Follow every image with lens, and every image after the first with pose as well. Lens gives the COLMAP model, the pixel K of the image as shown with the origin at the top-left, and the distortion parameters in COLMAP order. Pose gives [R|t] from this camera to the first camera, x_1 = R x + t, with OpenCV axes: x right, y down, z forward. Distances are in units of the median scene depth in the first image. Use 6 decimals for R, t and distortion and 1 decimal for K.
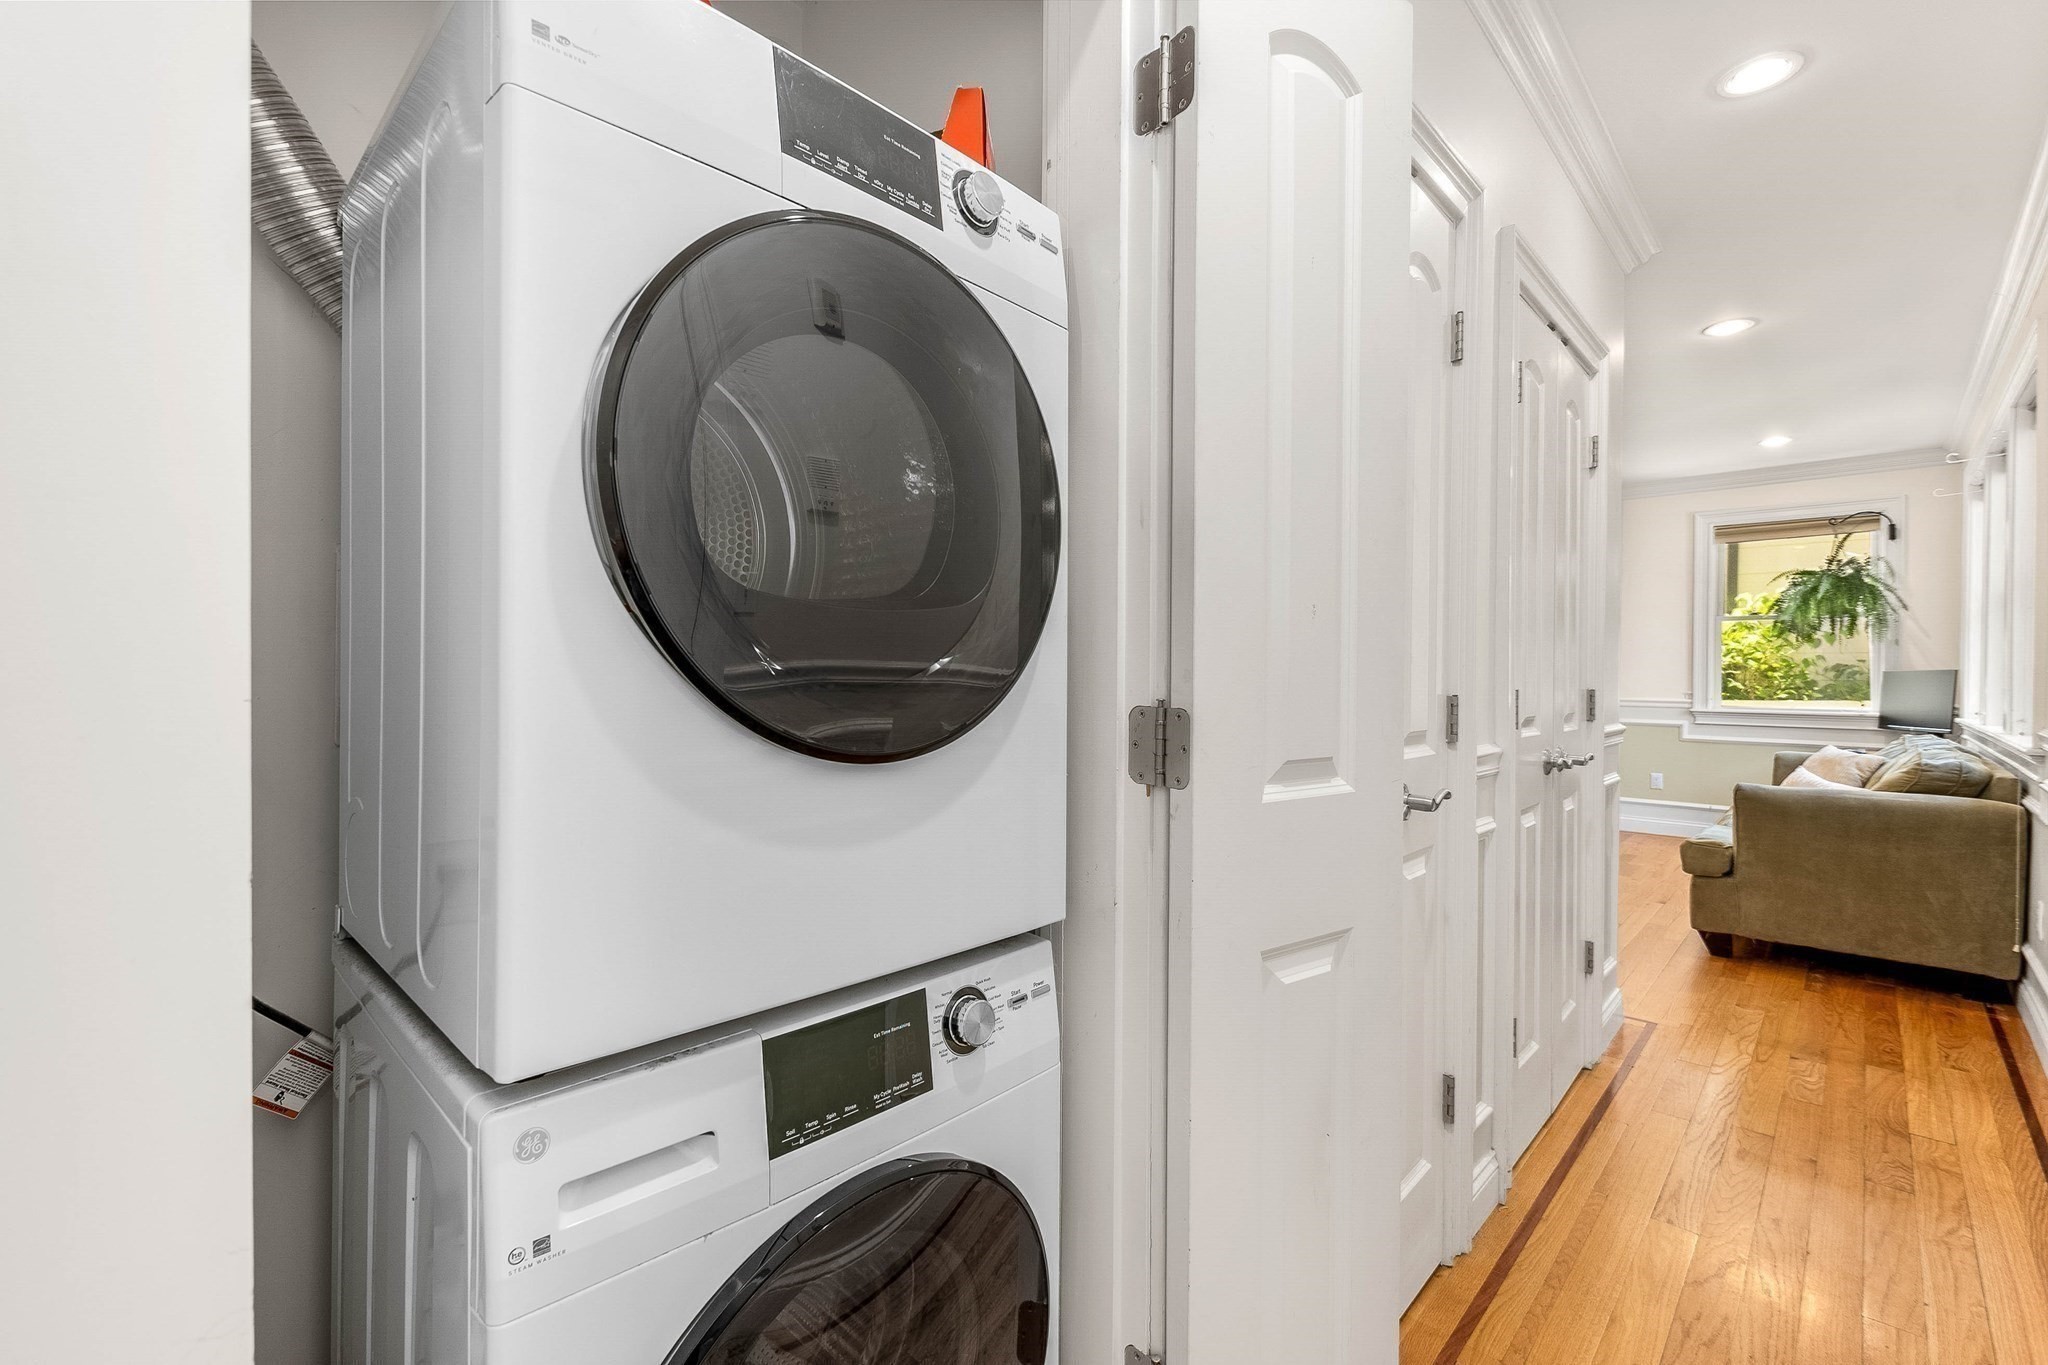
lens RADIAL K [[888.2, 0, 1007.5], [0, 888.2, 688.0], [0, 0, 1]] dist [0.004974, -0.002217]
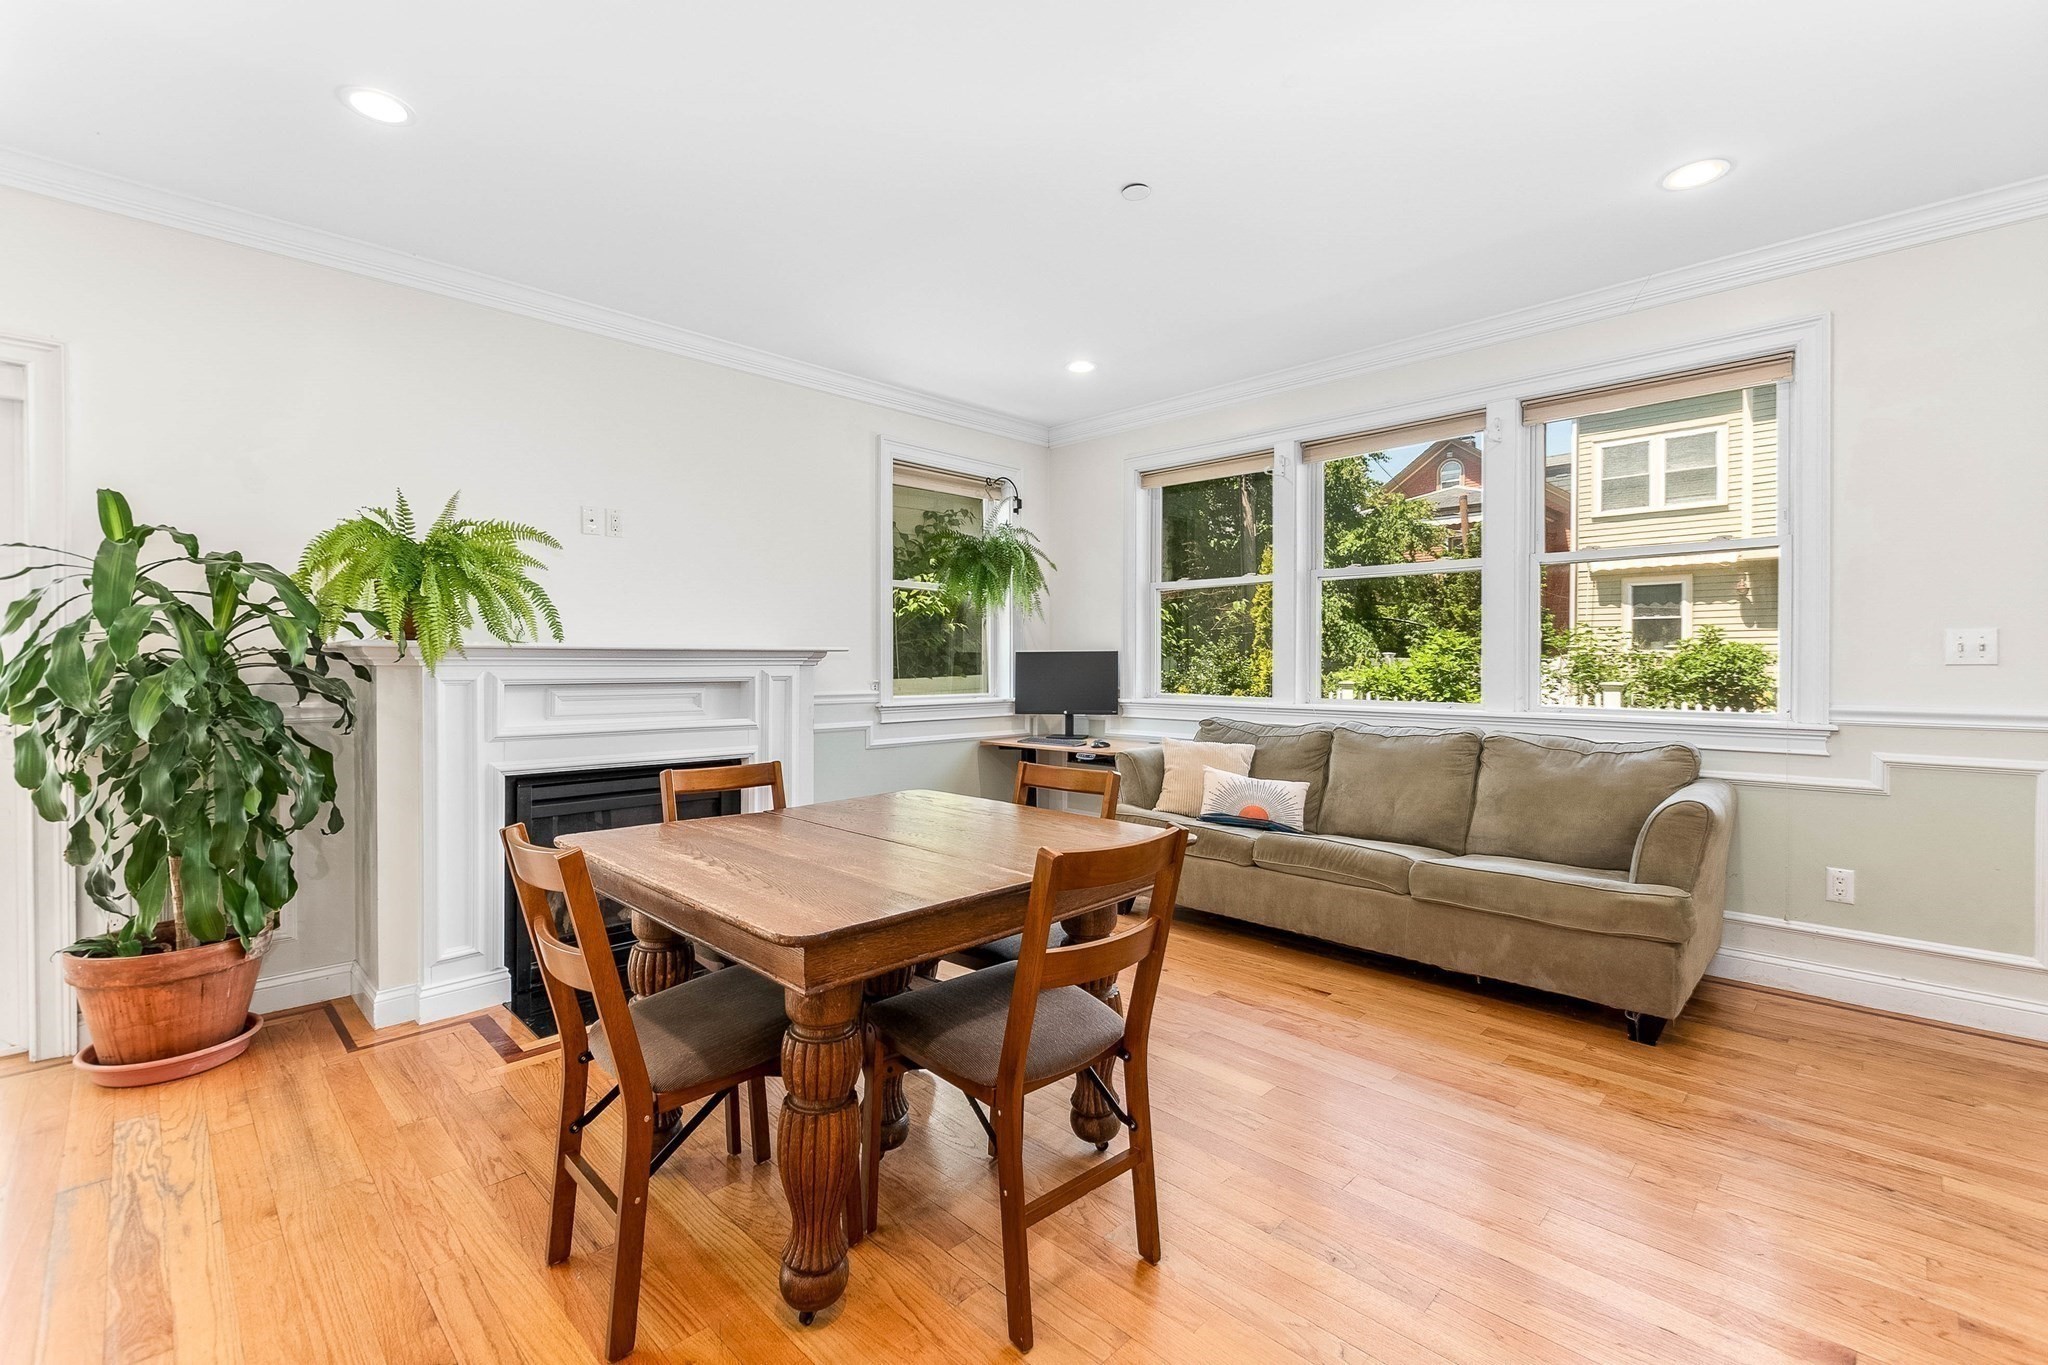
lens RADIAL K [[888.2, 0, 1032.4], [0, 888.2, 683.4], [0, 0, 1]] dist [0.004974, -0.002217]
pose [[0.025852, -0.027754, 0.999280, 0.051639], [0.014255, 0.999523, 0.027391, -0.012501], [-0.999564, 0.013537, 0.026236, 0.952892]]
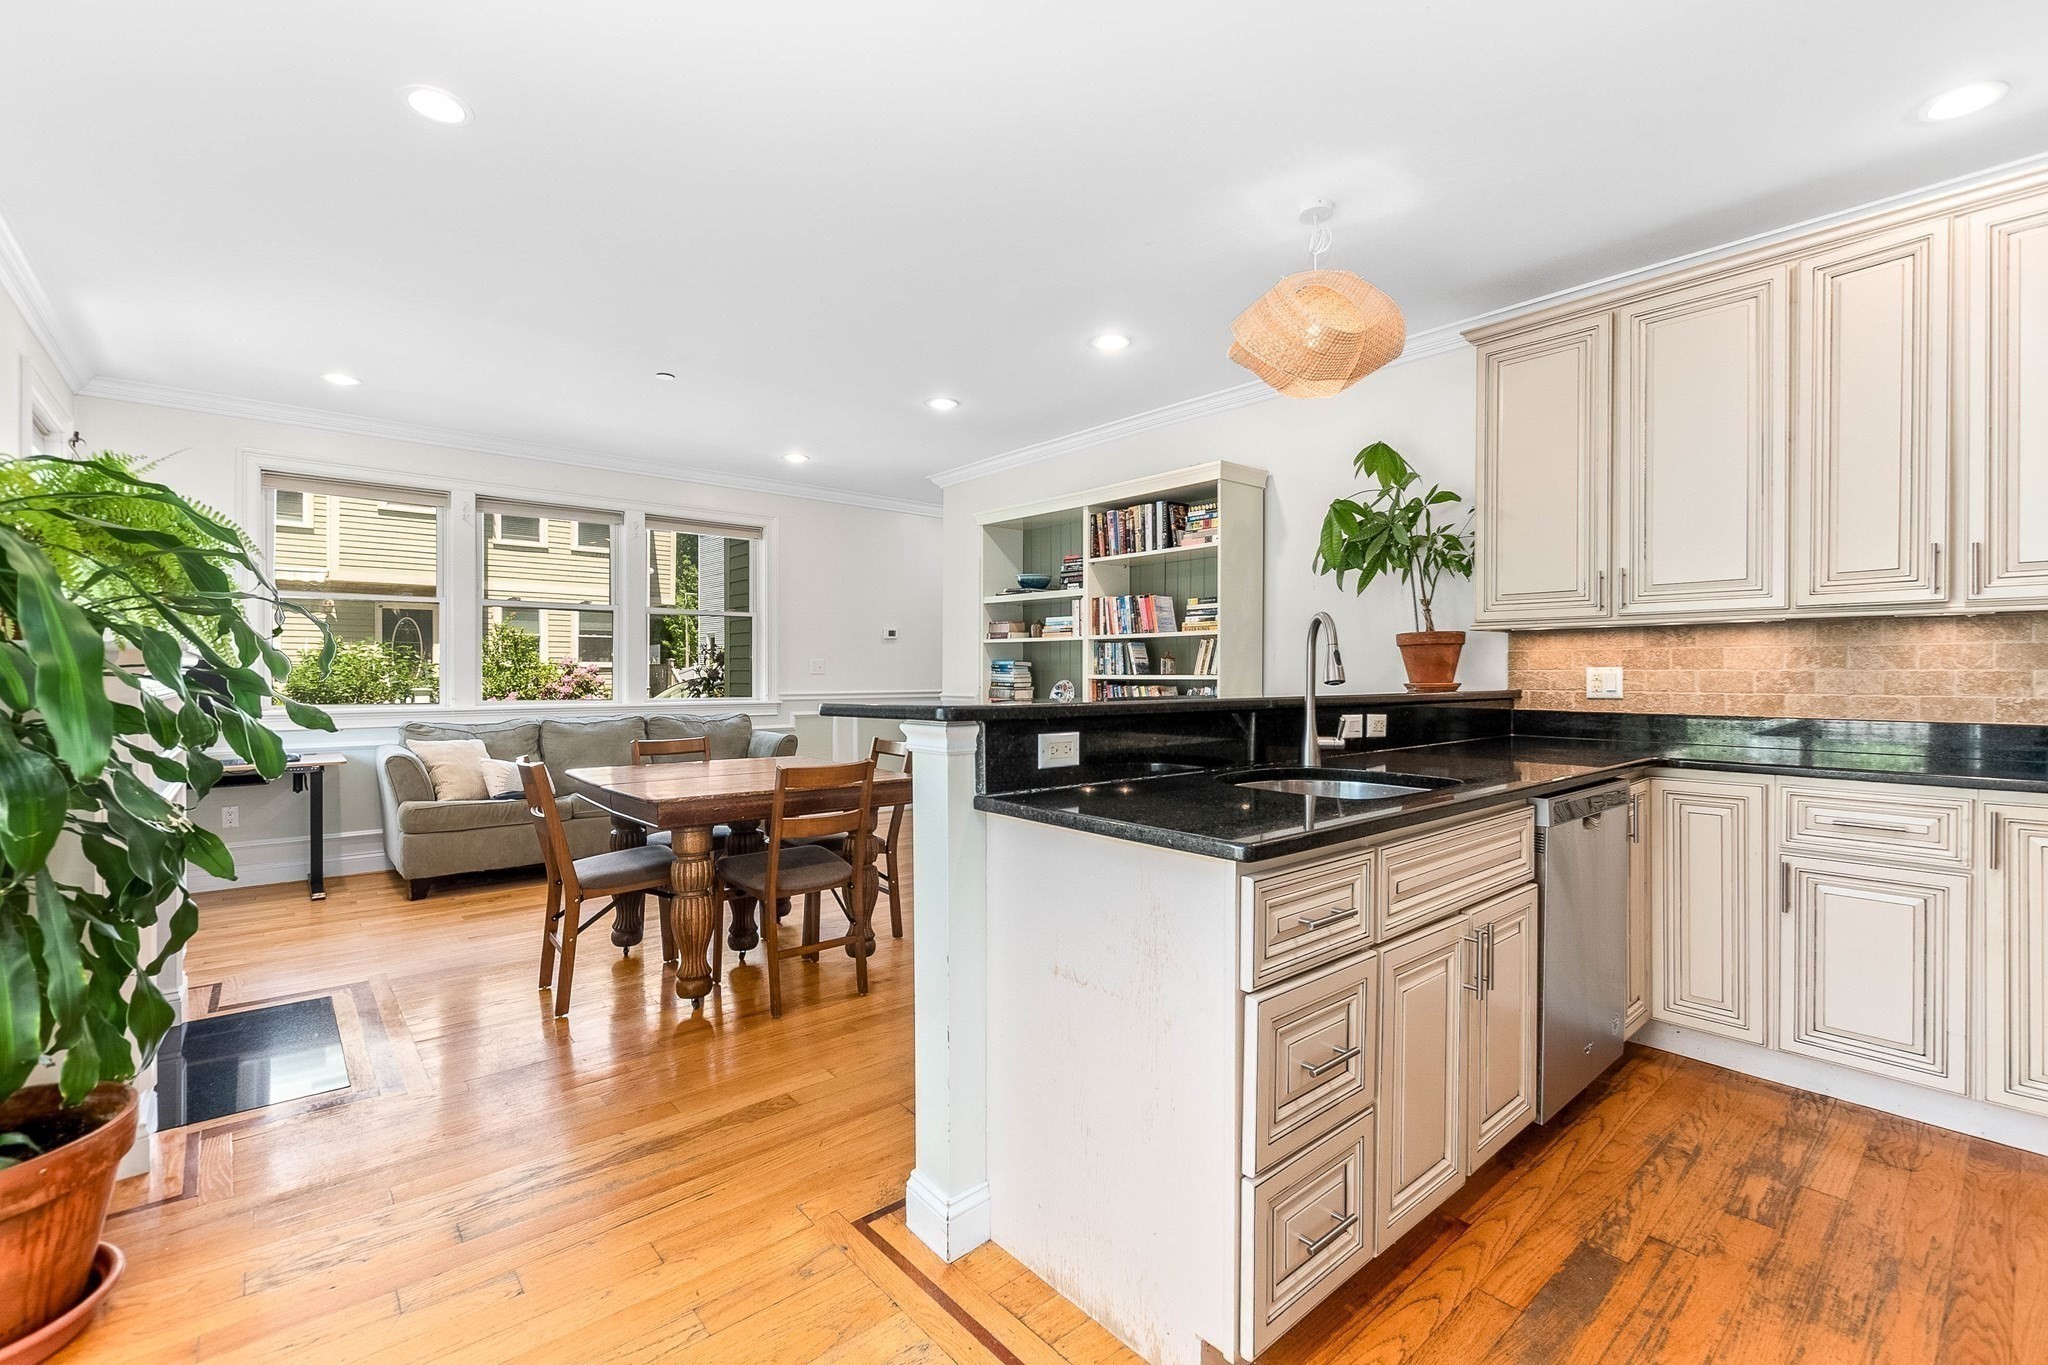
lens RADIAL K [[888.2, 0, 1019.5], [0, 888.2, 676.6], [0, 0, 1]] dist [0.004974, -0.002217]
pose [[-0.994370, -0.008485, 0.105624, 0.150830], [-0.006704, 0.999829, 0.017208, -0.021941], [-0.105752, 0.016403, -0.994257, 1.626816]]
